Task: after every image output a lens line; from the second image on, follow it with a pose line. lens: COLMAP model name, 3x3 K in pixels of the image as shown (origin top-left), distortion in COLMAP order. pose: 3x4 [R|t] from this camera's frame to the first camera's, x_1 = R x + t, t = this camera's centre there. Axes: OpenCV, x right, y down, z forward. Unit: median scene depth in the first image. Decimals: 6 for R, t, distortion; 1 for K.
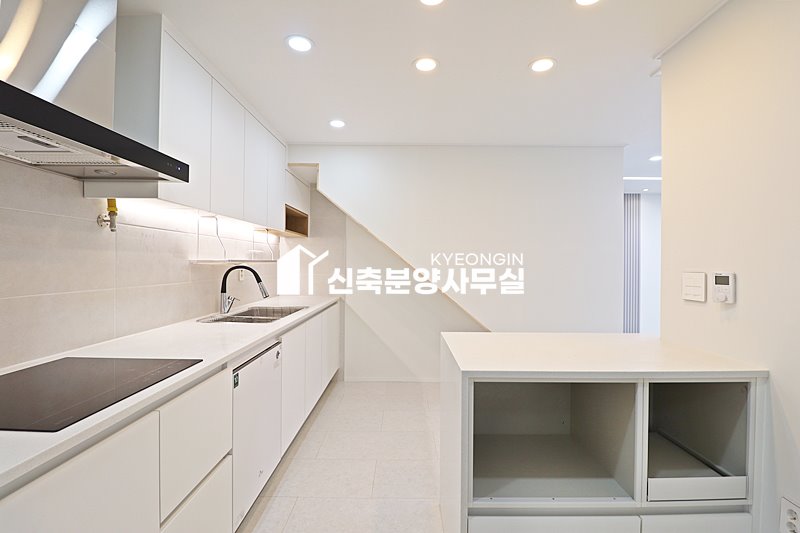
lens RADIAL K [[370.9, 0, 402.9], [0, 370.9, 262.0], [0, 0, 1]] dist [-0.011481, -0.000190]
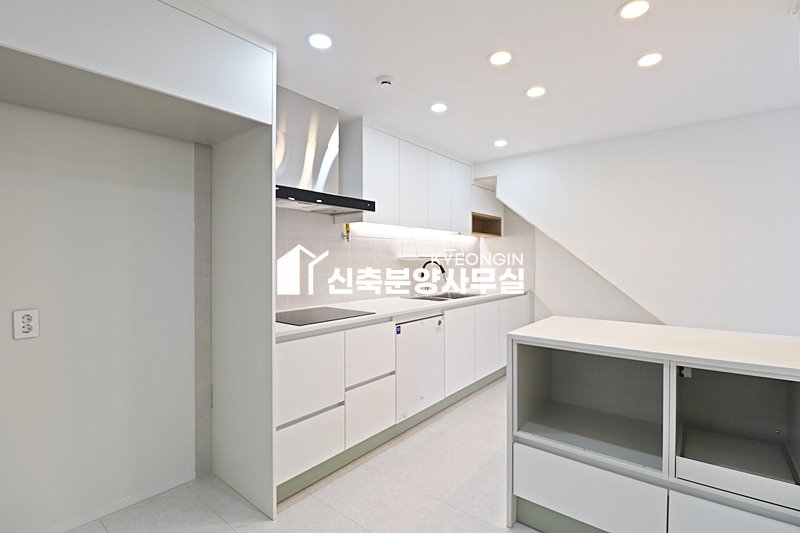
lens RADIAL K [[367.1, 0, 400.9], [0, 367.1, 261.0], [0, 0, 1]] dist [-0.000934, -0.013585]
pose [[0.776249, -0.007885, -0.630377, 0.496195], [0.009905, 0.999951, -0.000311, 0.014448], [0.630349, -0.006002, 0.776289, -0.211469]]
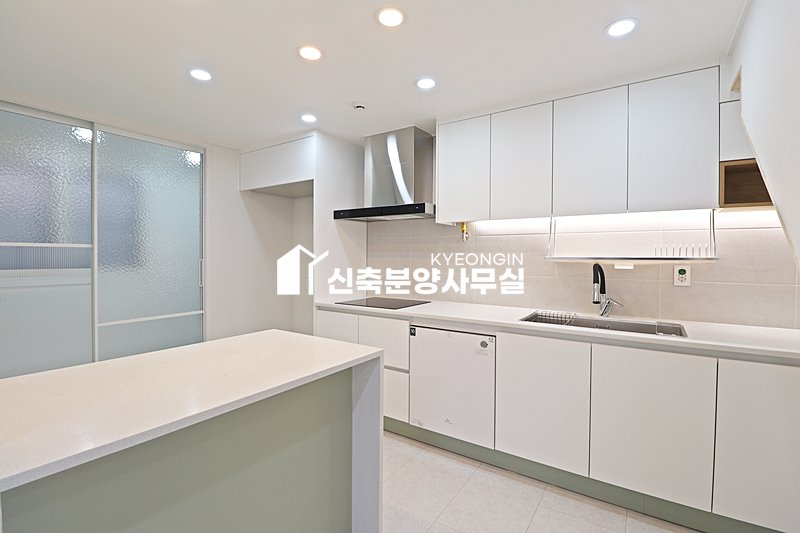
lens RADIAL K [[372.9, 0, 402.3], [0, 372.9, 261.5], [0, 0, 1]] dist [-0.001299, -0.011569]
pose [[-0.550409, 0.004278, -0.834884, 0.797783], [-0.006809, 0.999931, 0.009613, -0.000936], [0.834867, 0.010976, -0.550342, 1.590806]]
